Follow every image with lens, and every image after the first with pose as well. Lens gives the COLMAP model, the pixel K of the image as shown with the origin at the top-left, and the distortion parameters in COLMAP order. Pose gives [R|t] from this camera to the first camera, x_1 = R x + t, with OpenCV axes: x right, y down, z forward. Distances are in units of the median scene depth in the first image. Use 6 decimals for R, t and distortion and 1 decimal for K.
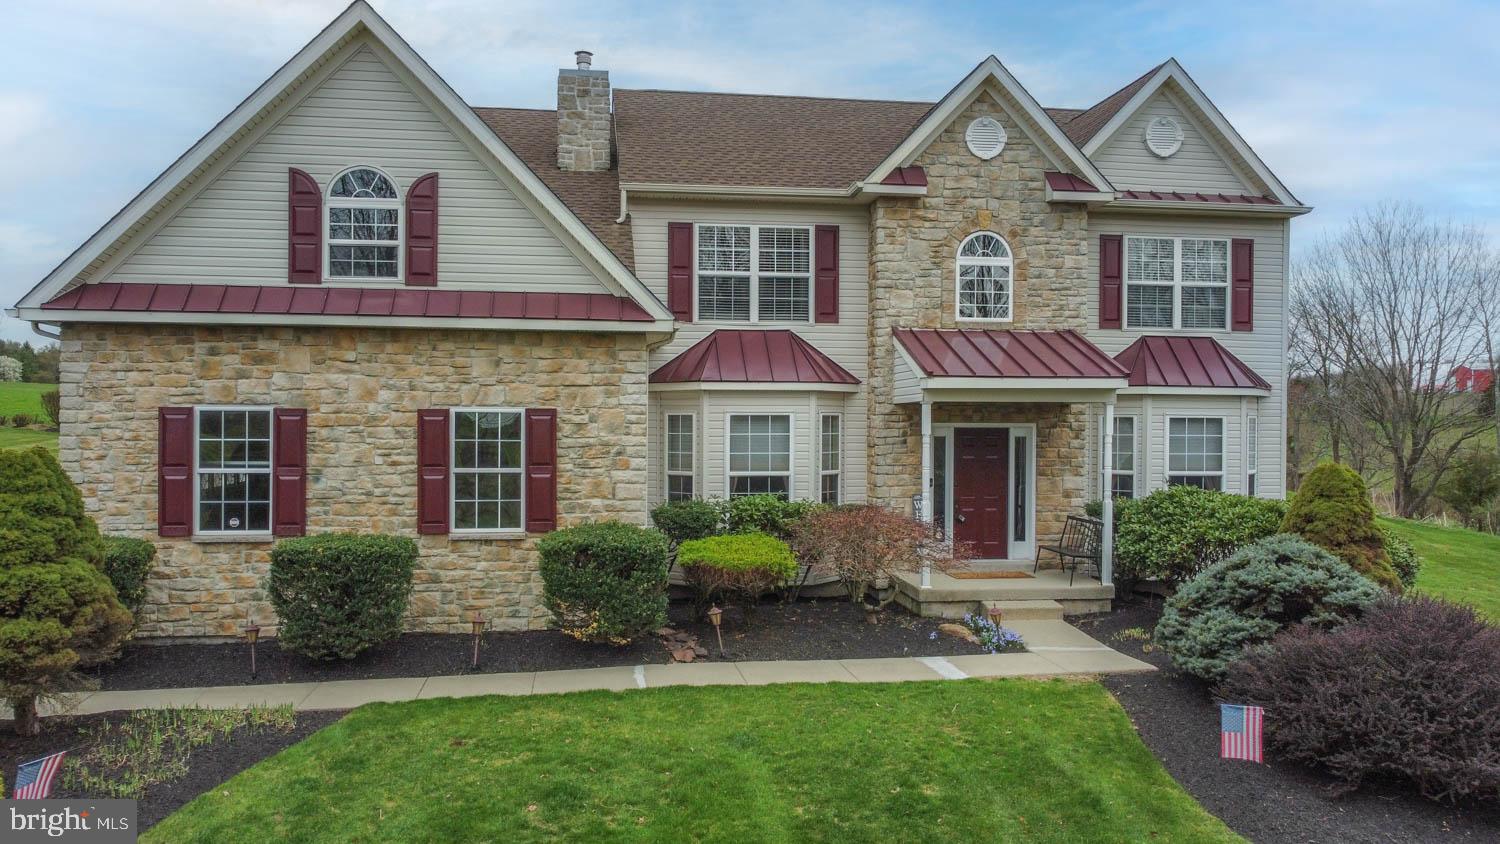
lens RADIAL K [[1137.1, 0, 743.4], [0, 1137.1, 419.8], [0, 0, 1]] dist [-0.001183, -0.000588]
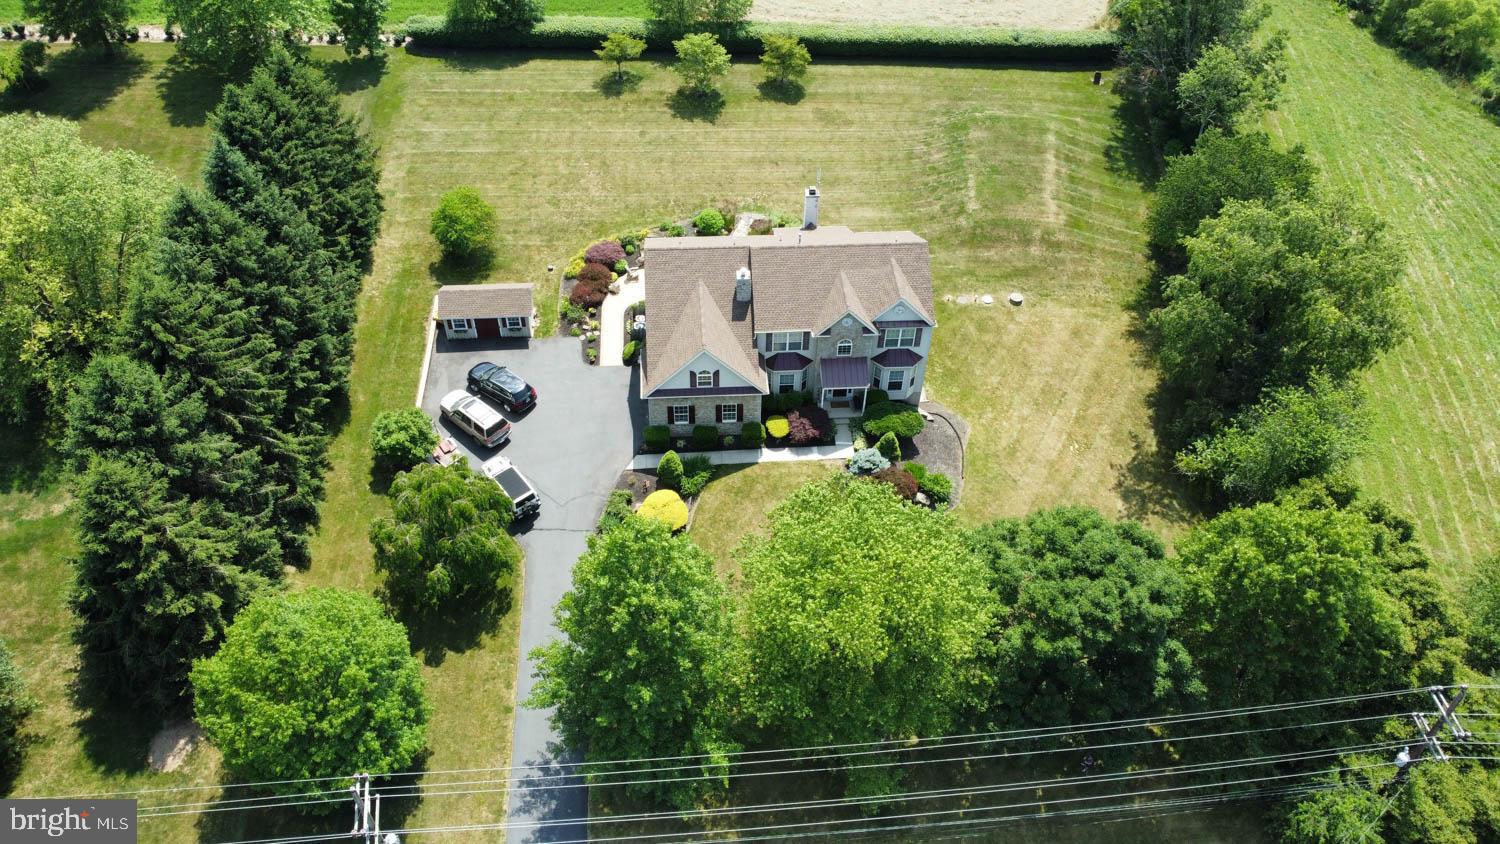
lens RADIAL K [[1137.1, 0, 743.4], [0, 1137.1, 419.8], [0, 0, 1]] dist [-0.001183, -0.000588]
pose [[0.996963, 0.059765, -0.049933, 0.073901], [-0.006097, 0.699088, 0.715010, -2.940040], [0.077641, -0.712534, 0.697329, -2.101859]]
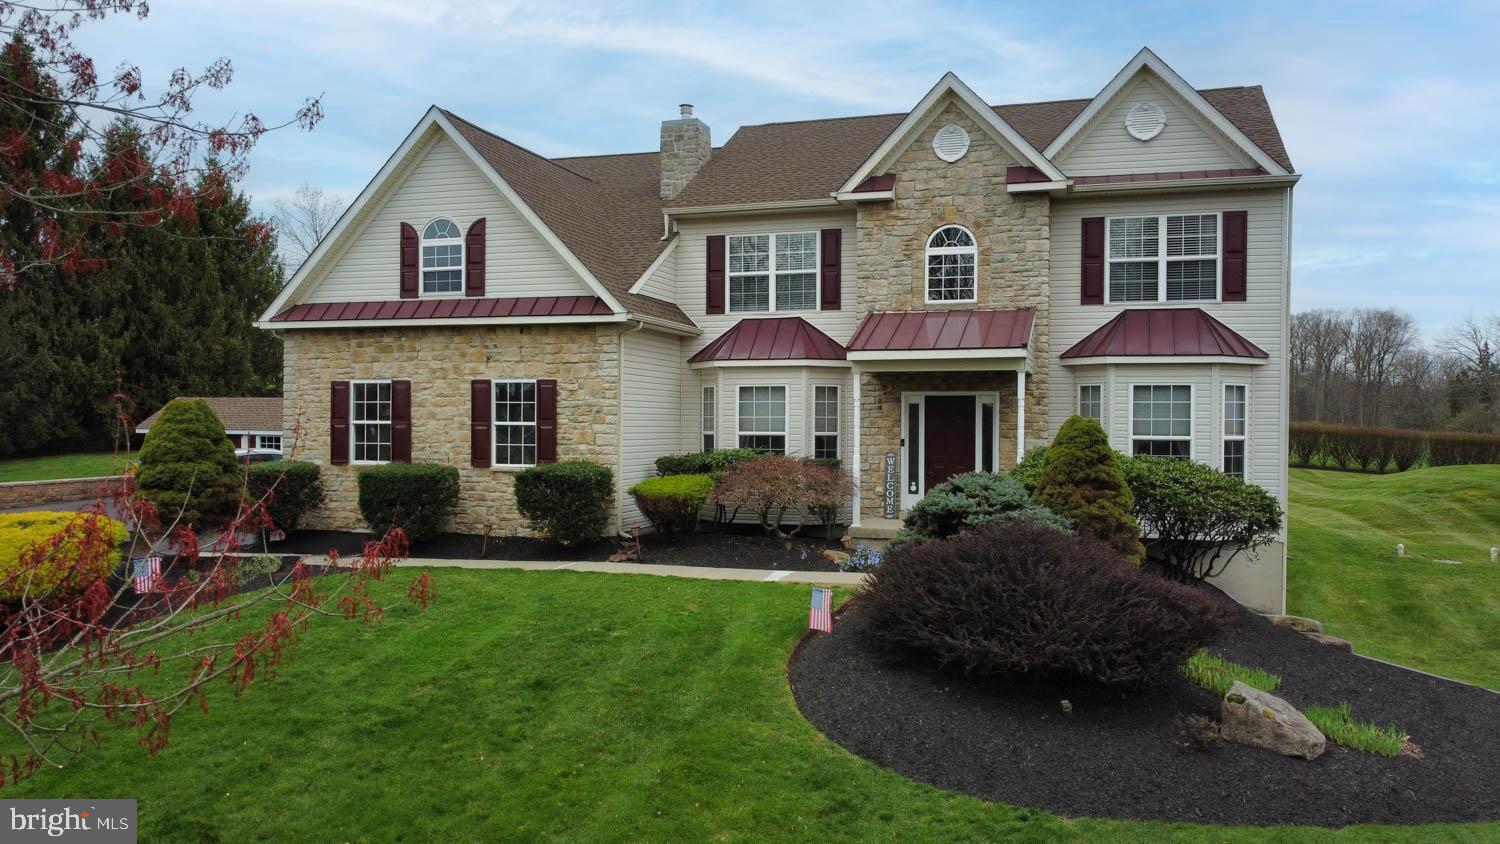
lens RADIAL K [[1137.1, 0, 743.4], [0, 1137.1, 419.8], [0, 0, 1]] dist [-0.001183, -0.000588]
pose [[0.897953, 0.000769, -0.440091, 0.550891], [-0.001473, 0.999998, -0.001256, 0.034517], [0.440090, 0.001776, 0.897952, -0.128228]]
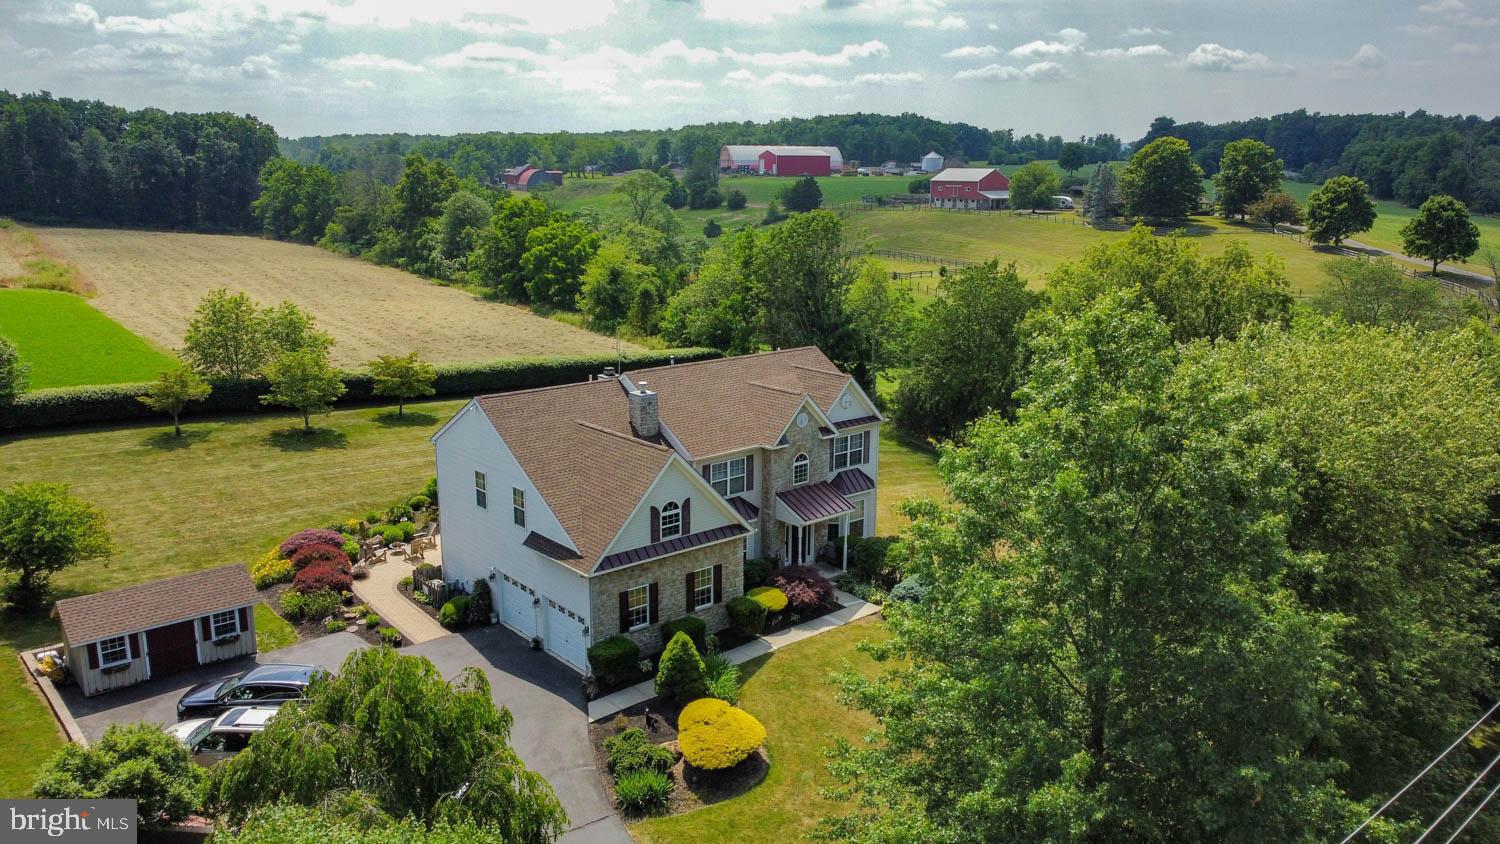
lens RADIAL K [[1143.9, 0, 750.0], [0, 1143.9, 422.0], [0, 0, 1]] dist [-0.001694, -0.004664]
pose [[0.843427, -0.122278, 0.523143, -1.394394], [0.000727, 0.974013, 0.226492, -0.904085], [-0.537243, -0.190649, 0.821598, -1.253786]]
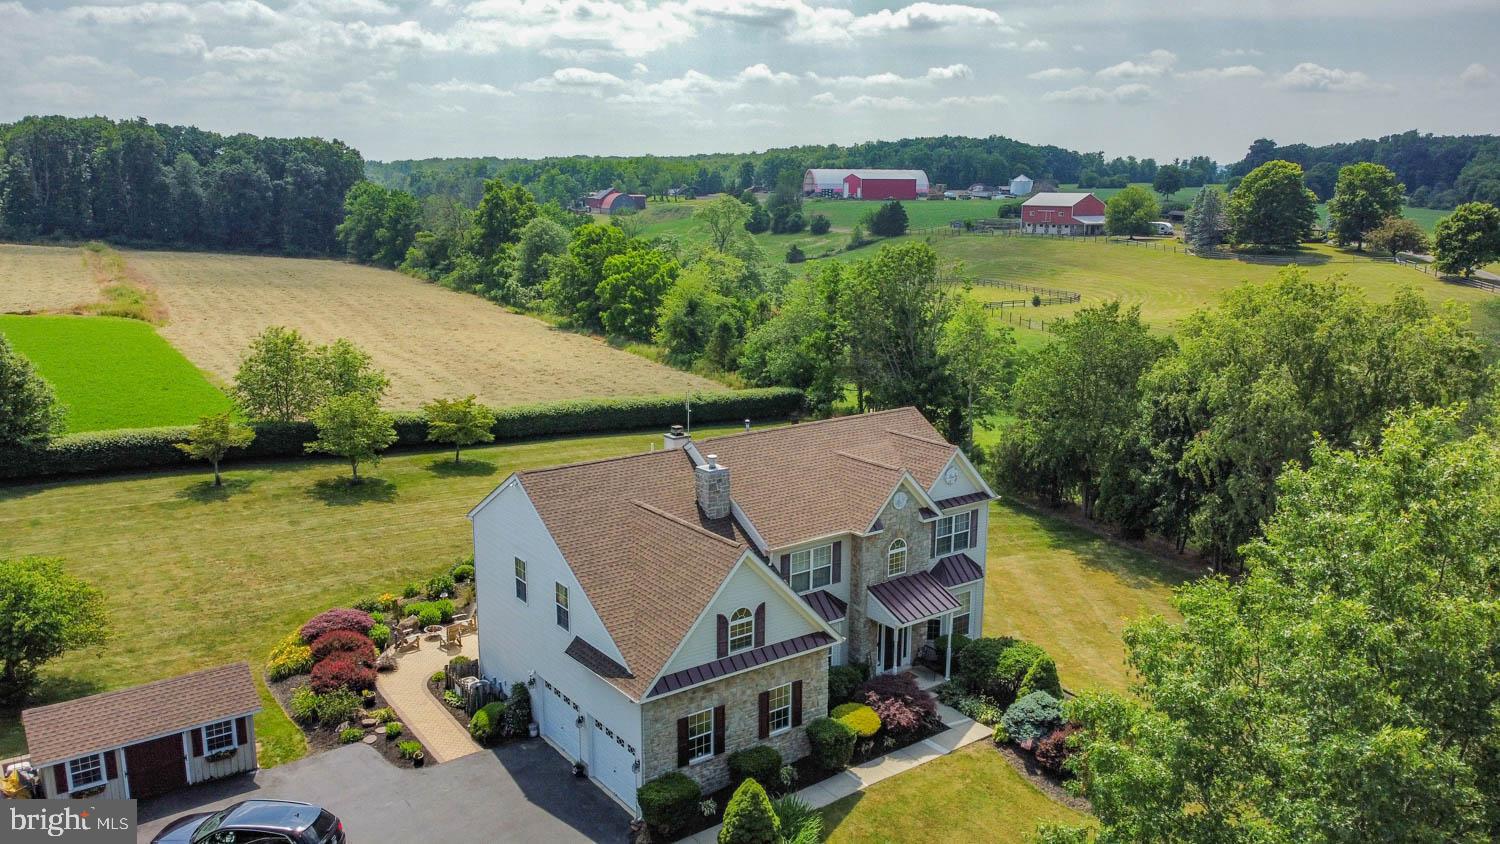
lens RADIAL K [[1143.9, 0, 750.0], [0, 1143.9, 422.0], [0, 0, 1]] dist [-0.001694, -0.004664]
pose [[0.879586, -0.100194, 0.465070, -1.171723], [0.001437, 0.978126, 0.208009, -0.926124], [-0.475738, -0.182294, 0.860490, -0.869961]]
